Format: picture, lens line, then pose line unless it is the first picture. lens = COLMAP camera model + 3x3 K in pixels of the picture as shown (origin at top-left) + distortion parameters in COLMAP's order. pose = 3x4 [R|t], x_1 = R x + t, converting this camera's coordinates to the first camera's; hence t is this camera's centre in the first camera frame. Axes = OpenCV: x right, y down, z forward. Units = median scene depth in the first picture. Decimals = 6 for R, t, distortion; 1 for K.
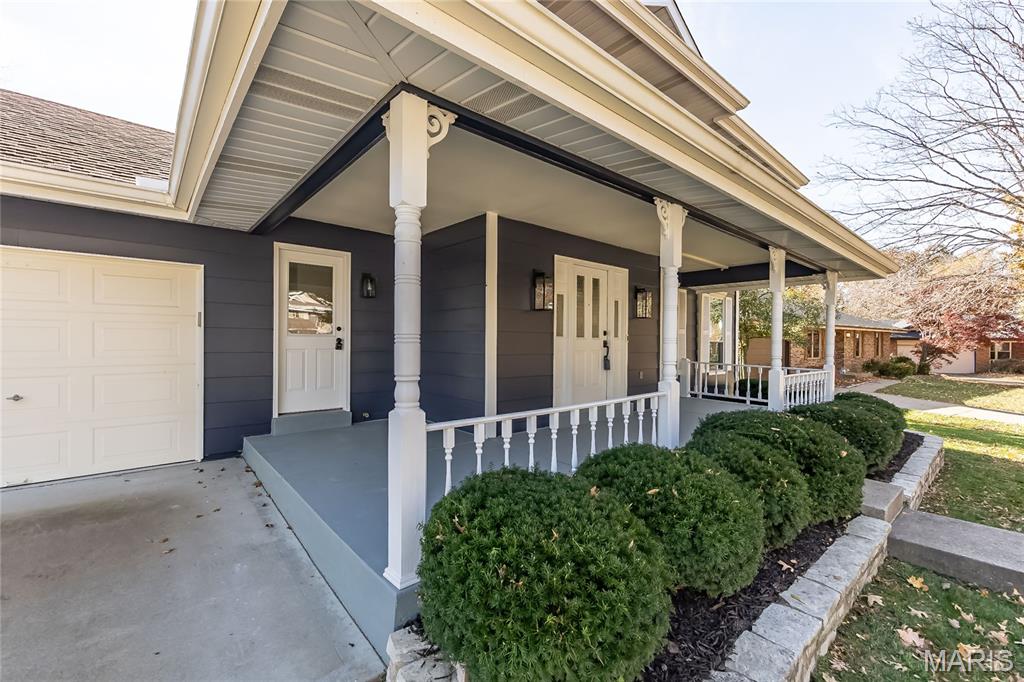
lens RADIAL K [[427.1, 0, 508.4], [0, 427.1, 340.3], [0, 0, 1]] dist [-0.000841, -0.000032]
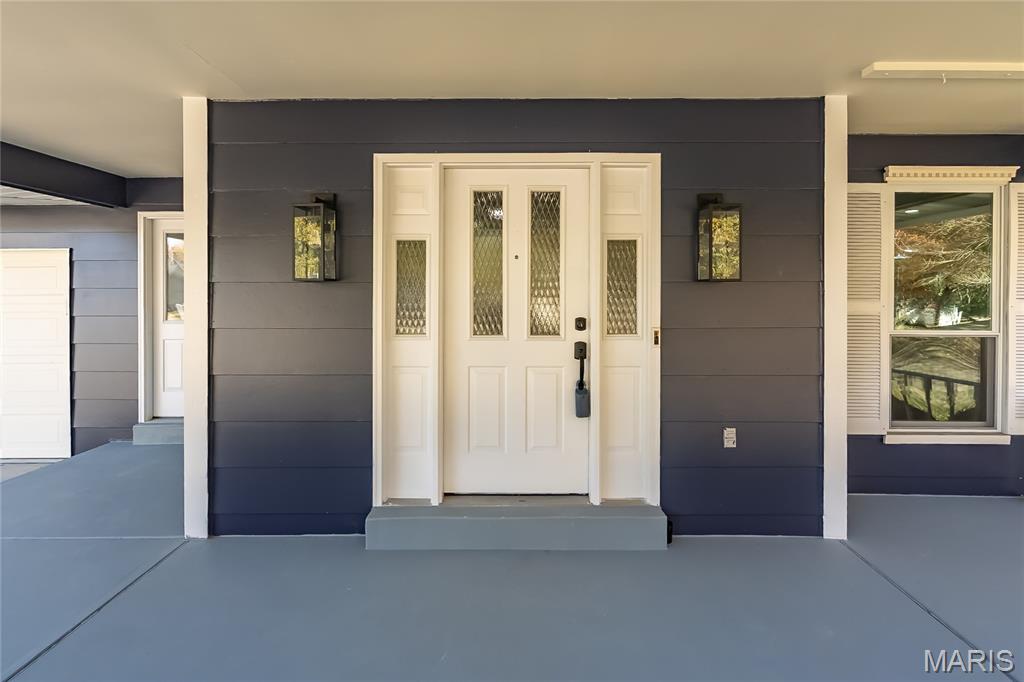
lens RADIAL K [[416.6, 0, 511.6], [0, 416.6, 302.4], [0, 0, 1]] dist [-0.000805, 0.000028]
pose [[0.750293, -0.008905, -0.661045, 0.447536], [0.000932, 0.999923, -0.012412, -0.032628], [0.661105, 0.008696, 0.750243, 0.673135]]
